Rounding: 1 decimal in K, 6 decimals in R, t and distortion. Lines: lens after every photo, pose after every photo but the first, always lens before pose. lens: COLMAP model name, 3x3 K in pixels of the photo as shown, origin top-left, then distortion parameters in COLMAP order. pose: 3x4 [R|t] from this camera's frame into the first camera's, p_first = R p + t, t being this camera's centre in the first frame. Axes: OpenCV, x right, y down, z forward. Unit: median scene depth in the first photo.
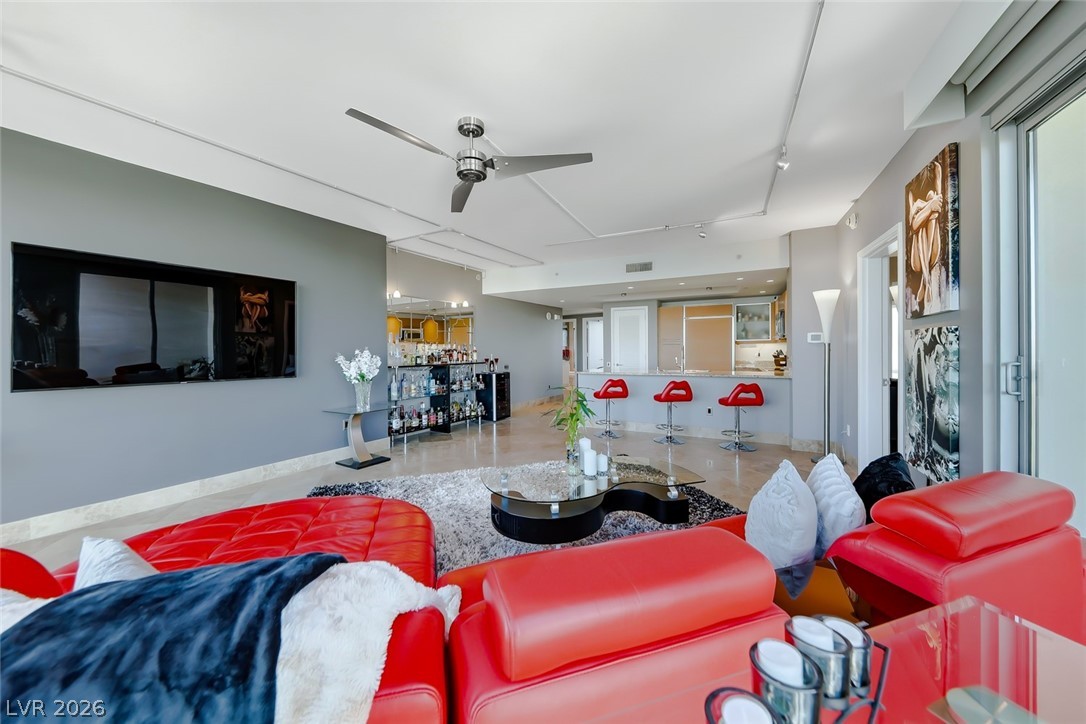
lens RADIAL K [[381.2, 0, 538.7], [0, 381.2, 352.9], [0, 0, 1]] dist [0.008452, -0.001023]
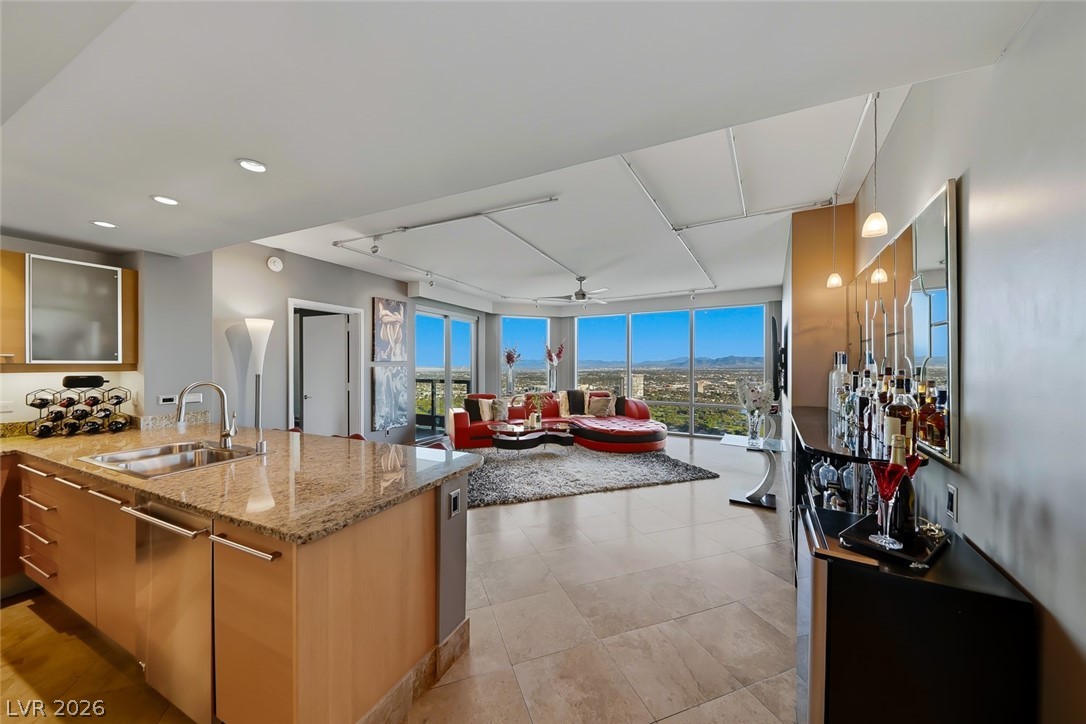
lens RADIAL K [[381.2, 0, 541.7], [0, 381.2, 365.8], [0, 0, 1]] dist [0.008452, -0.001023]
pose [[-0.999376, 0.011625, -0.033356, 0.148265], [0.011251, 0.999872, 0.011361, -0.083597], [0.033484, 0.010979, -0.999379, 3.348922]]
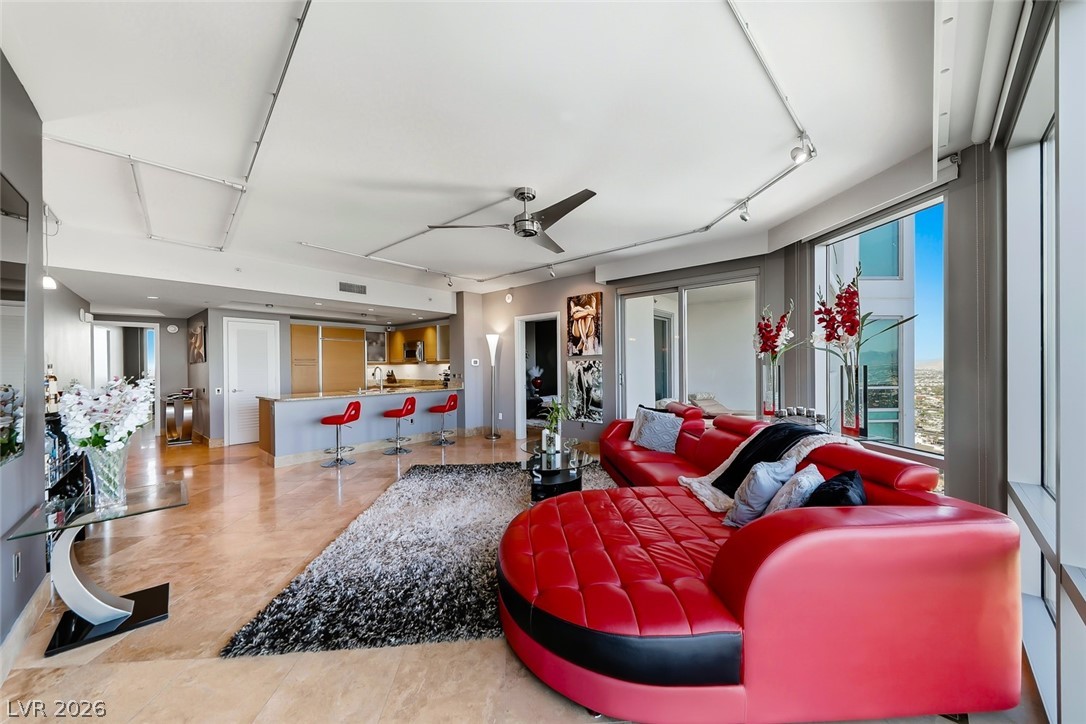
lens RADIAL K [[381.2, 0, 542.7], [0, 381.2, 365.5], [0, 0, 1]] dist [0.008452, -0.001023]
pose [[0.237399, 0.001180, 0.971411, -1.366416], [0.014930, 0.999877, -0.004864, -0.025917], [-0.971297, 0.015658, 0.237352, 0.667726]]
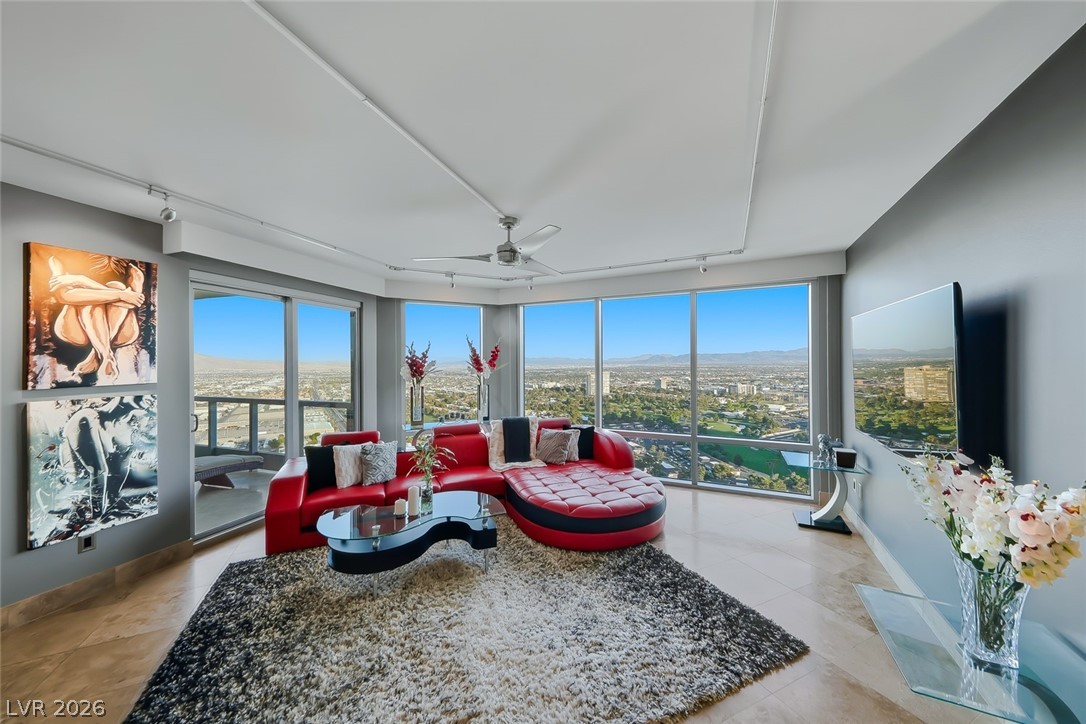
lens RADIAL K [[381.2, 0, 539.4], [0, 381.2, 361.1], [0, 0, 1]] dist [0.008452, -0.001023]
pose [[-0.993439, 0.016952, -0.113098, -0.131579], [0.016330, 0.999846, 0.006425, -0.153968], [0.113190, 0.004536, -0.993563, 2.210634]]
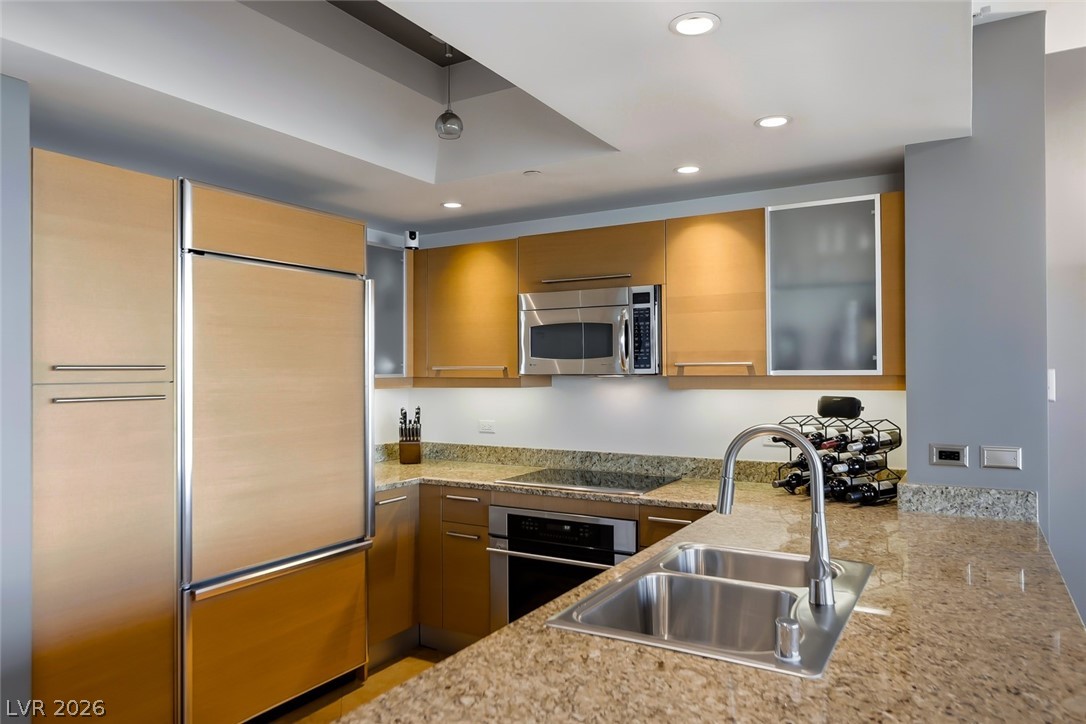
lens RADIAL K [[728.6, 0, 555.1], [0, 728.6, 360.1], [0, 0, 1]] dist [-0.028409, 0.003694]
pose [[0.073740, 0.020456, 0.997068, 0.205350], [0.013340, 0.999680, -0.021497, -0.098318], [-0.997188, 0.014886, 0.073443, 2.546975]]
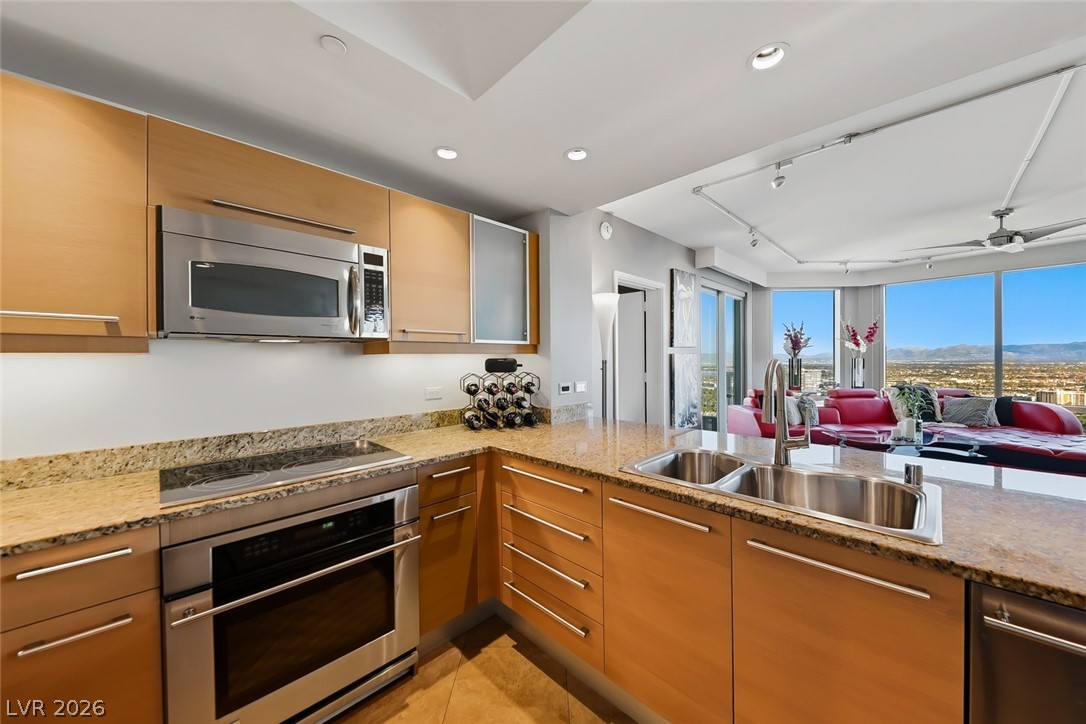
lens RADIAL K [[381.2, 0, 541.2], [0, 381.2, 362.5], [0, 0, 1]] dist [0.008452, -0.001023]
pose [[-0.944284, 0.014636, 0.328807, 1.059704], [0.020325, 0.999697, 0.013871, -0.057266], [-0.328504, 0.019781, -0.944295, 3.045852]]
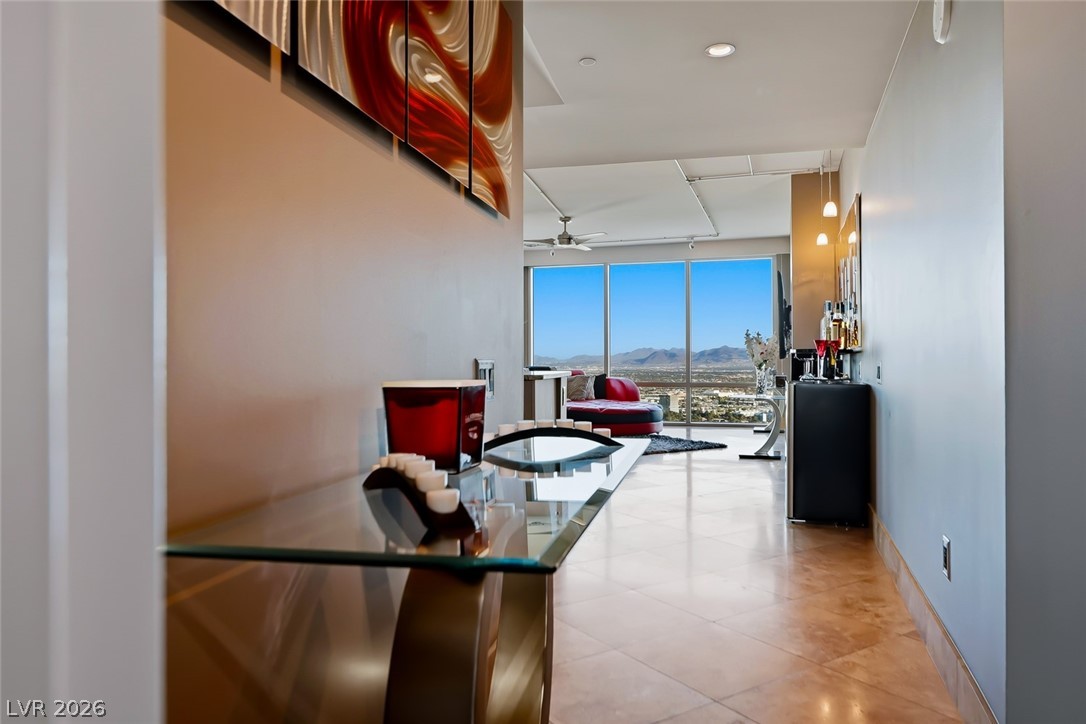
lens RADIAL K [[728.6, 0, 549.0], [0, 728.6, 362.1], [0, 0, 1]] dist [-0.028409, 0.003694]
pose [[-0.967127, 0.013888, -0.253914, 0.831426], [0.011445, 0.999873, 0.011096, 0.079097], [0.254036, 0.007825, -0.967163, 4.482742]]
